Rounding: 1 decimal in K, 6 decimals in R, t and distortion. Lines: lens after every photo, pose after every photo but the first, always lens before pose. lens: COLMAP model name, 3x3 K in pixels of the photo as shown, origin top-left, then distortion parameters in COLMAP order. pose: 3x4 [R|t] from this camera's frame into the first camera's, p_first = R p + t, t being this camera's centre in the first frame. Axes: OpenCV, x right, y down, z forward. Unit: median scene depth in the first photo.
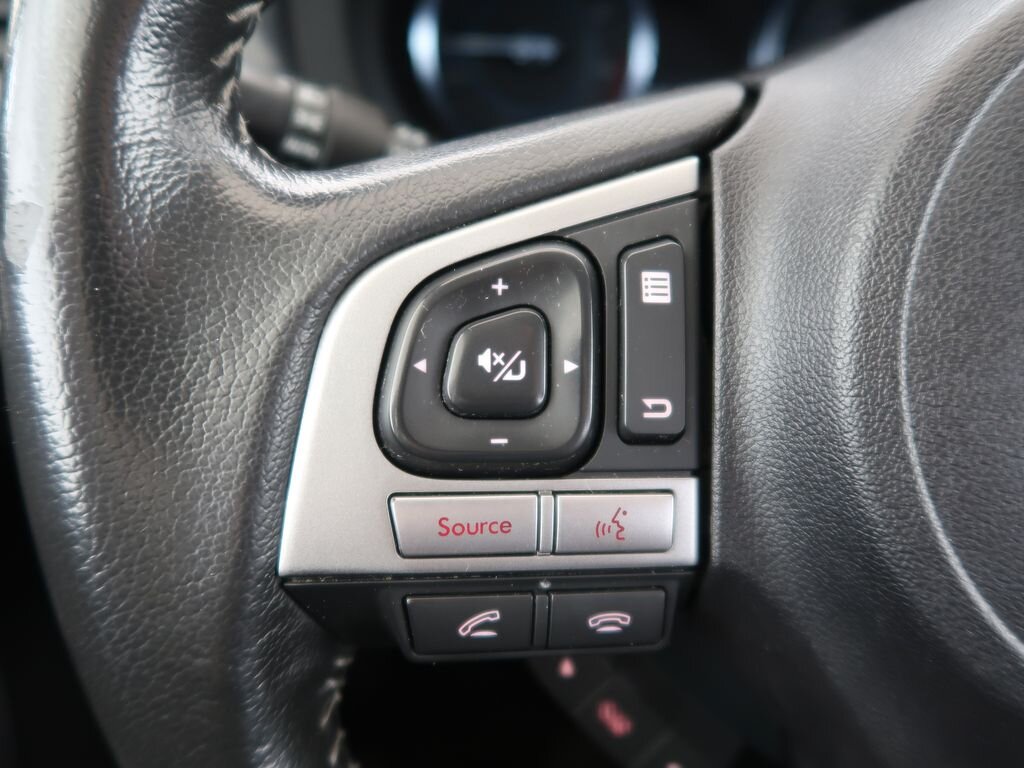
lens RADIAL K [[782.9, 0, 512.0], [0, 782.9, 384.0], [0, 0, 1]] dist [-0.026333, -0.001251]
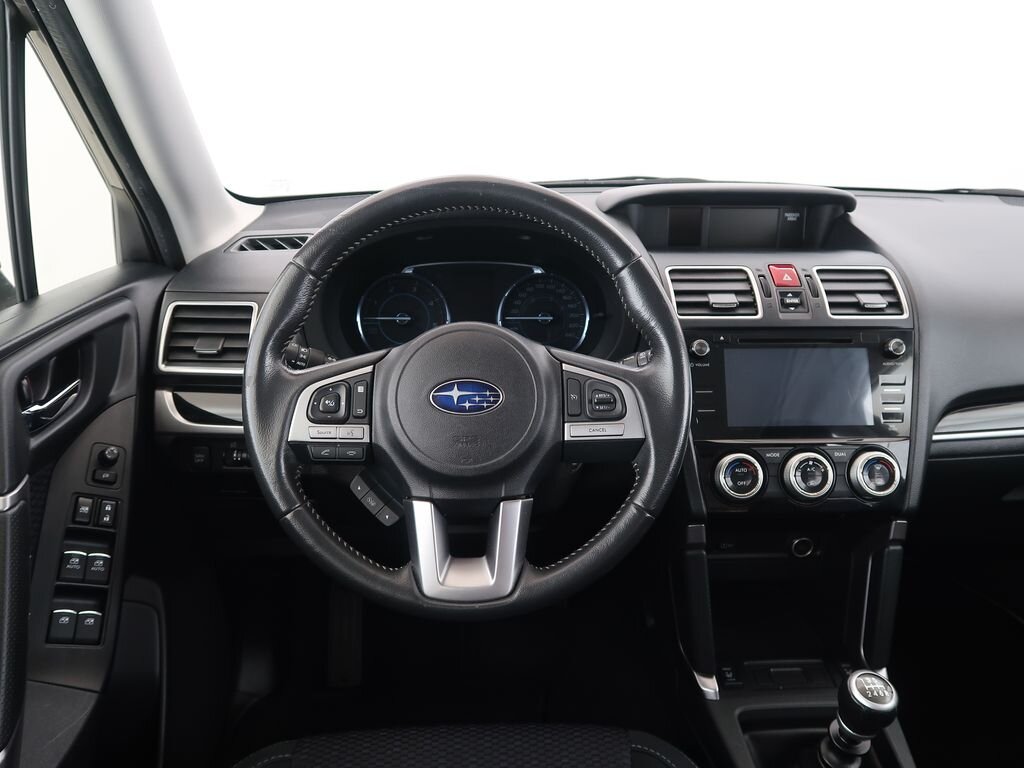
lens RADIAL K [[782.9, 0, 512.0], [0, 782.9, 384.0], [0, 0, 1]] dist [-0.026333, -0.001251]
pose [[0.998641, -0.028749, -0.043471, 1.442565], [0.017770, 0.971942, -0.234548, 1.107831], [0.048995, 0.233456, 0.971132, -4.120949]]
